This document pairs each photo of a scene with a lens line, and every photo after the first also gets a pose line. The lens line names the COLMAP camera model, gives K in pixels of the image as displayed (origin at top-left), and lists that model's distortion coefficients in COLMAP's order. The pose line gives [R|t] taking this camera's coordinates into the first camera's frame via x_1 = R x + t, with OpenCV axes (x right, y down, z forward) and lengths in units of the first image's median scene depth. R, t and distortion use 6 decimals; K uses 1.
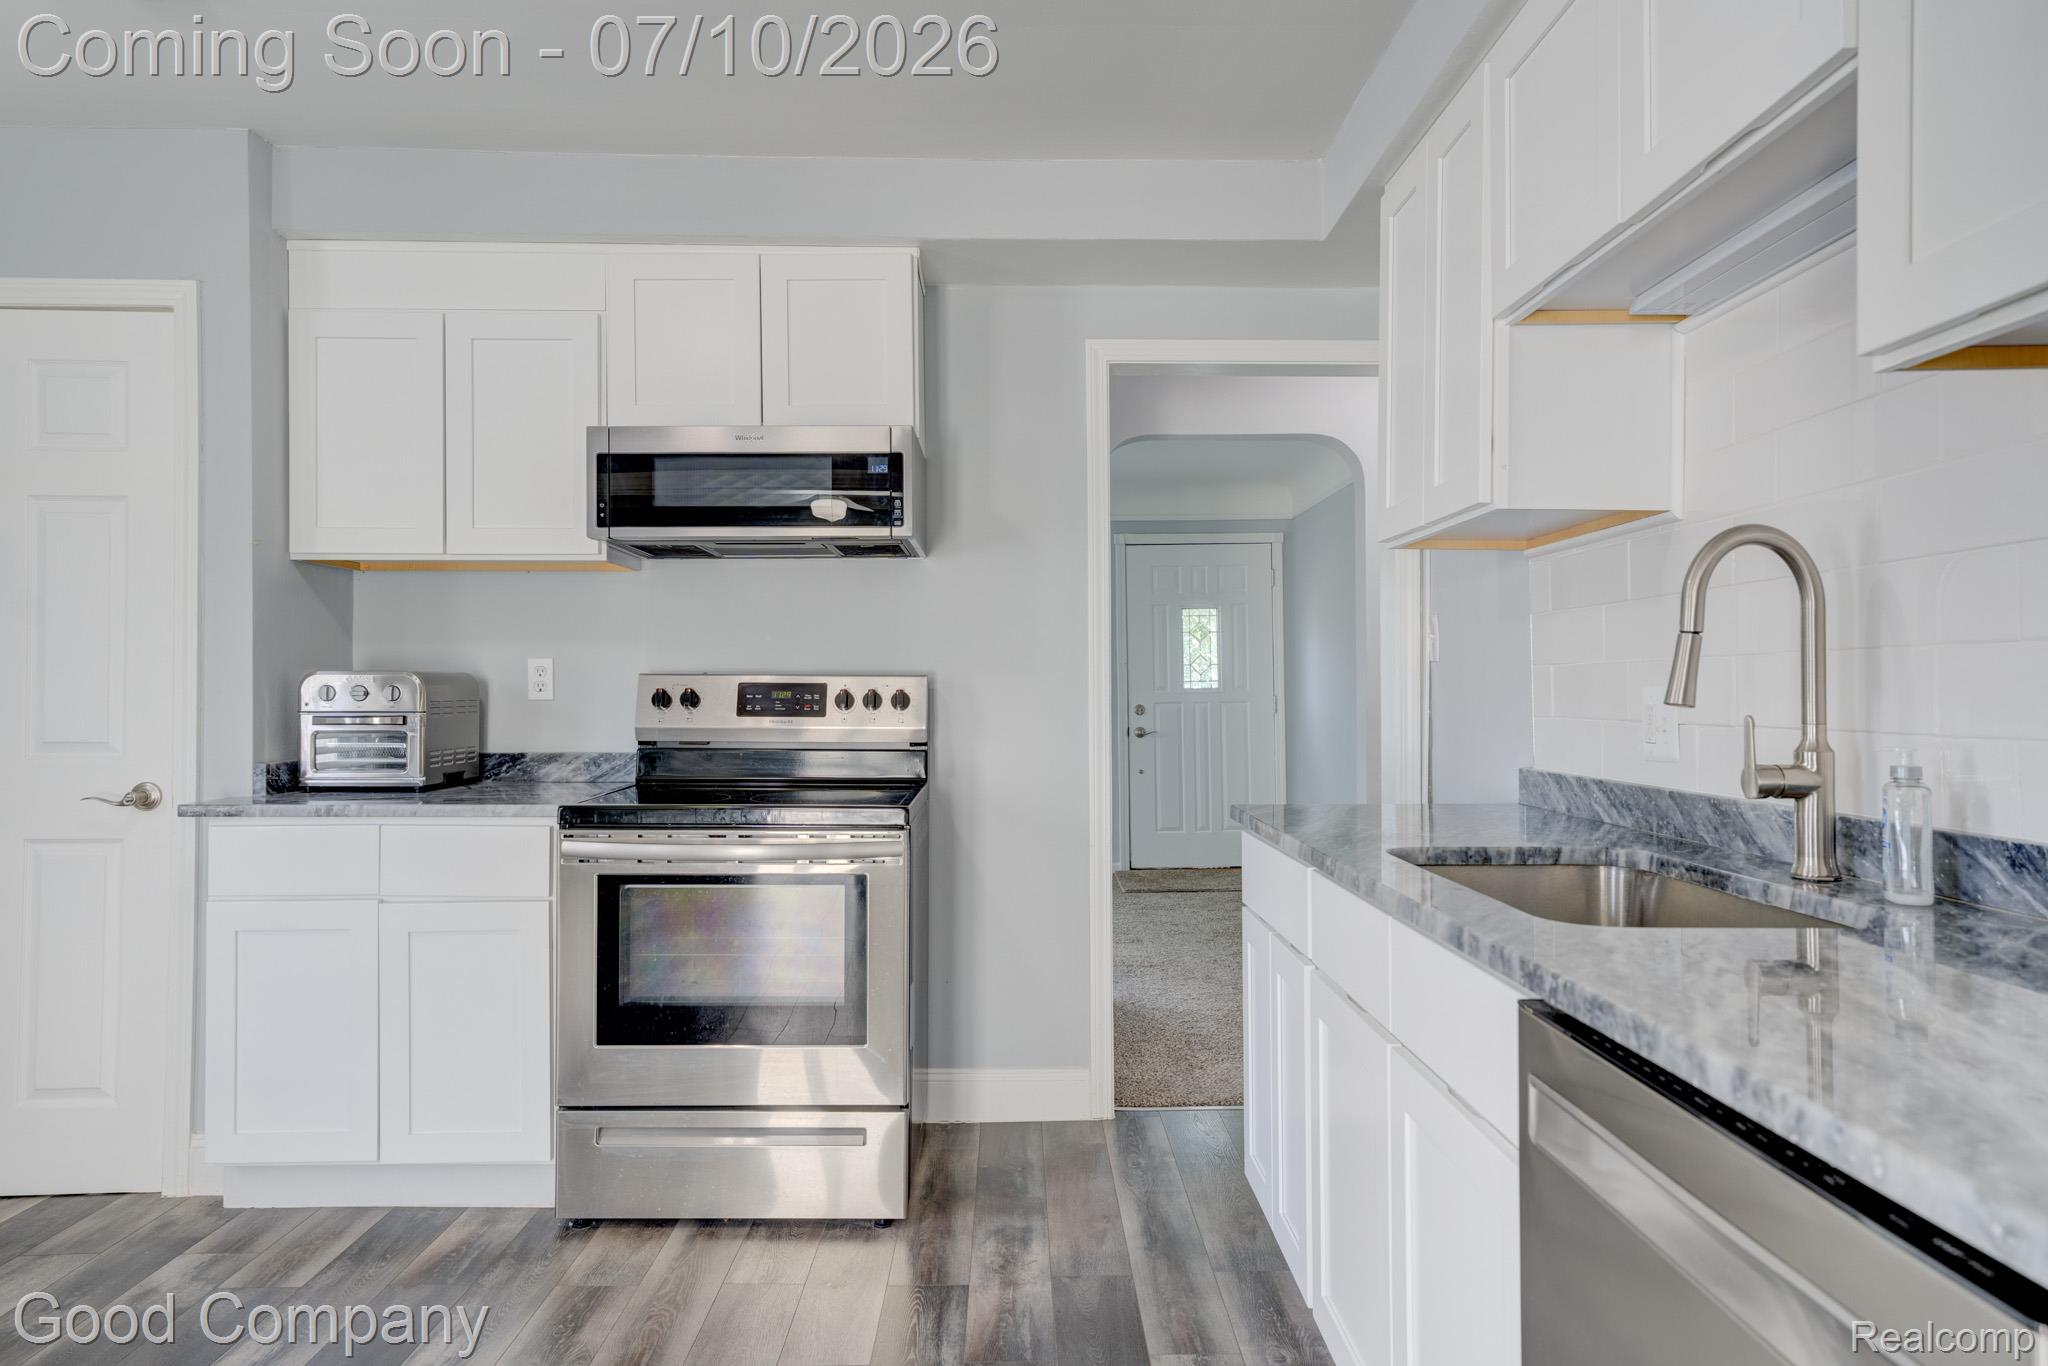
lens RADIAL K [[1295.1, 0, 999.6], [0, 1295.1, 678.3], [0, 0, 1]] dist [0.029098, 0.003137]
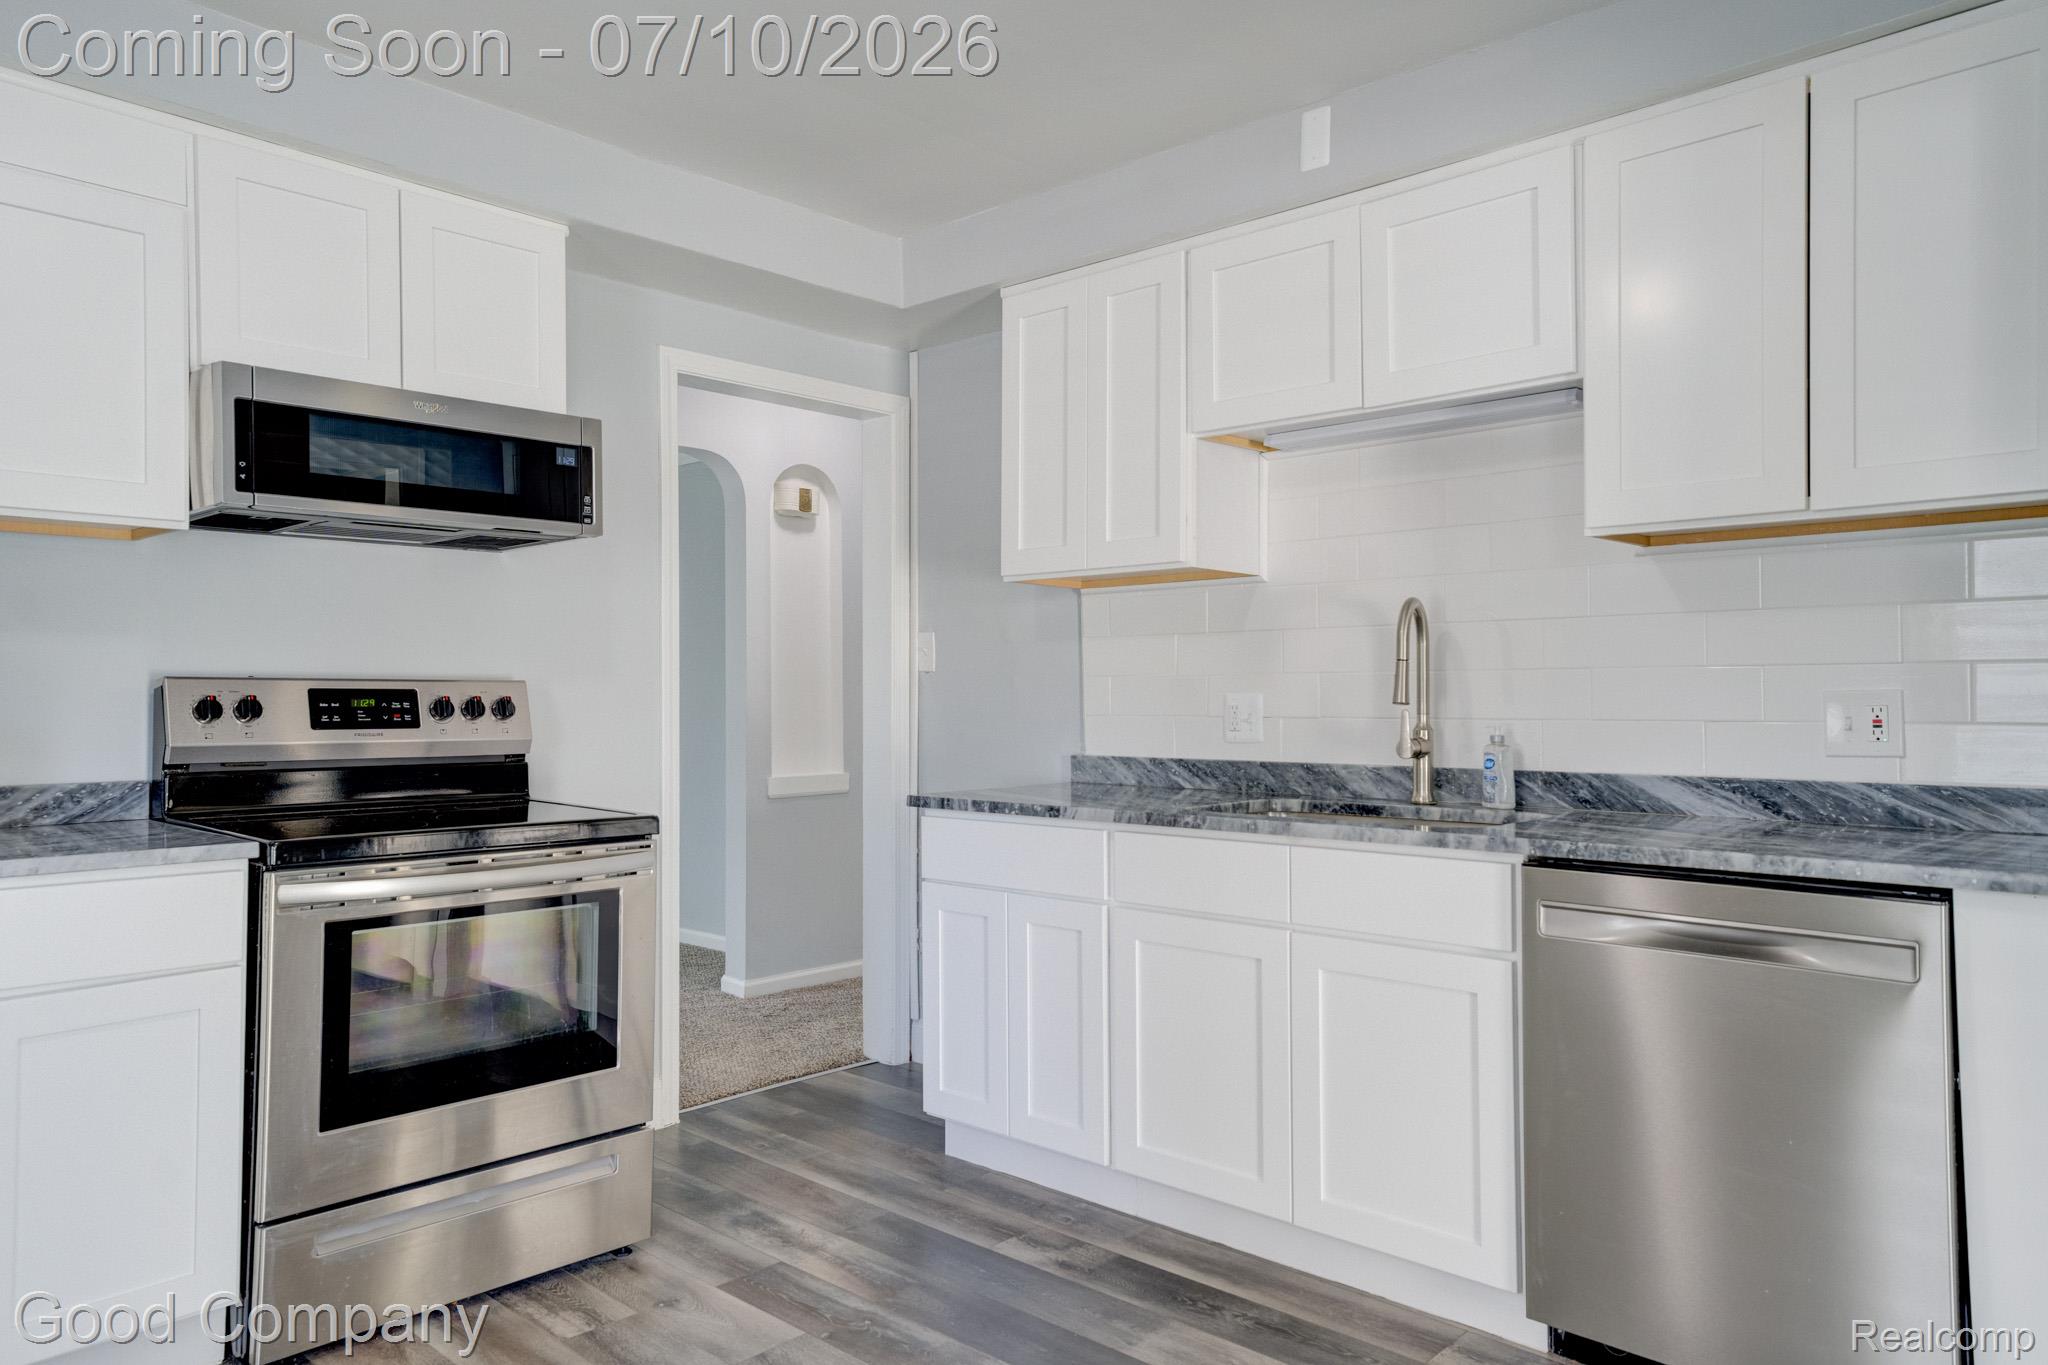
lens RADIAL K [[1397.4, 0, 1033.7], [0, 1397.4, 675.8], [0, 0, 1]] dist [0.043637, 0.004343]
pose [[0.681401, 0.009372, 0.731851, -0.610691], [-0.004503, 0.999953, -0.008613, 0.001069], [-0.731897, 0.002573, 0.681411, 0.062254]]
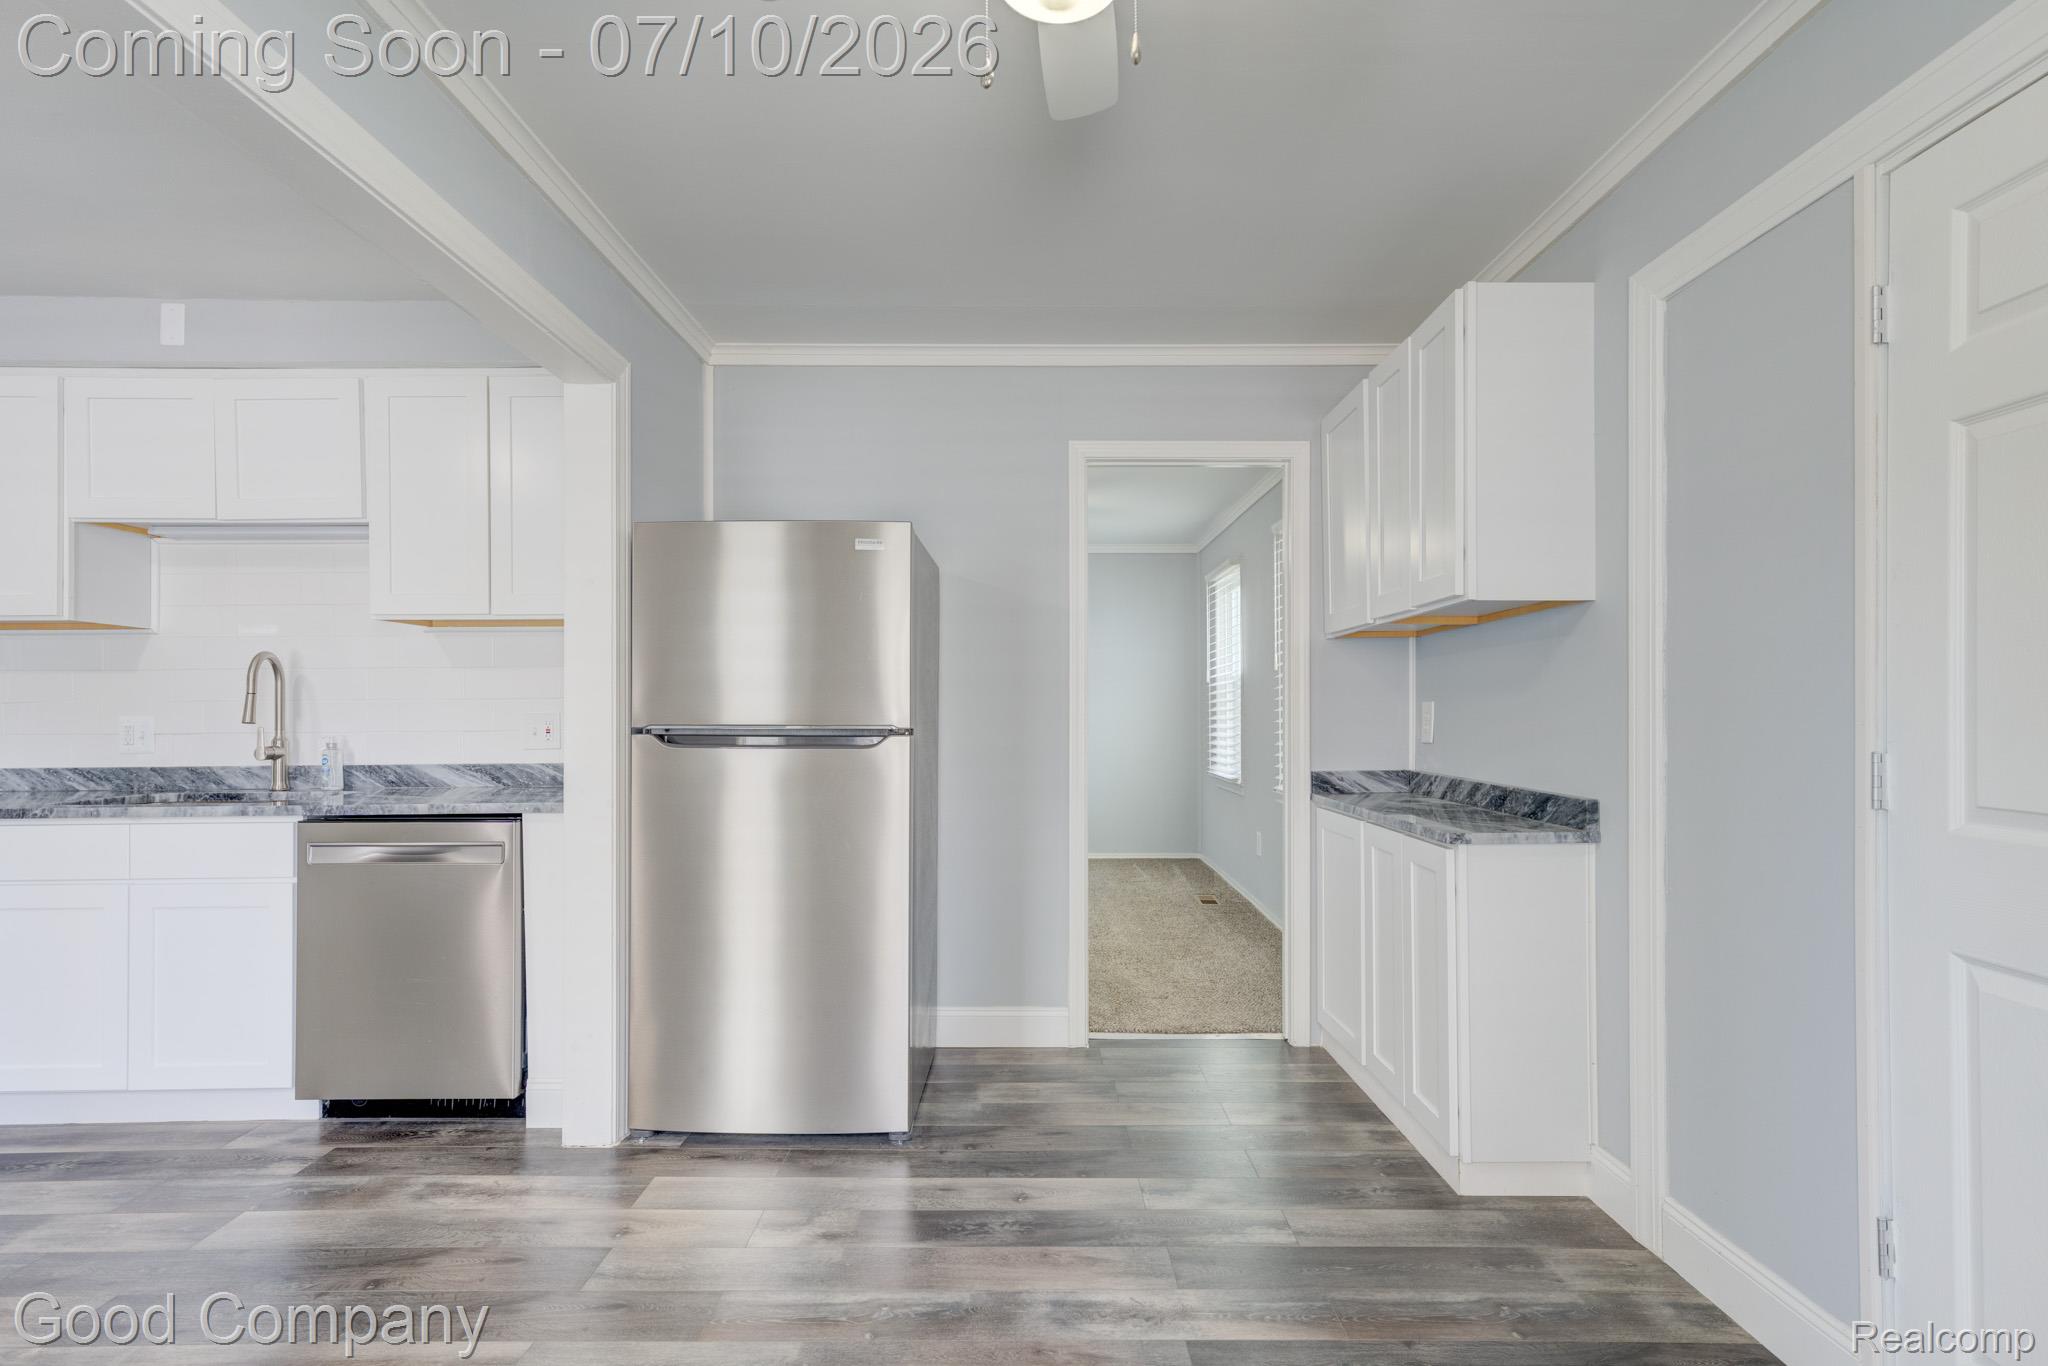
lens RADIAL K [[1005.2, 0, 1035.8], [0, 1005.2, 707.1], [0, 0, 1]] dist [-0.000419, 0.008406]
pose [[-0.000739, 0.004879, 0.999988, -0.759011], [-0.002677, 0.999985, -0.004881, -0.002698], [-0.999996, -0.002681, -0.000726, -0.269582]]
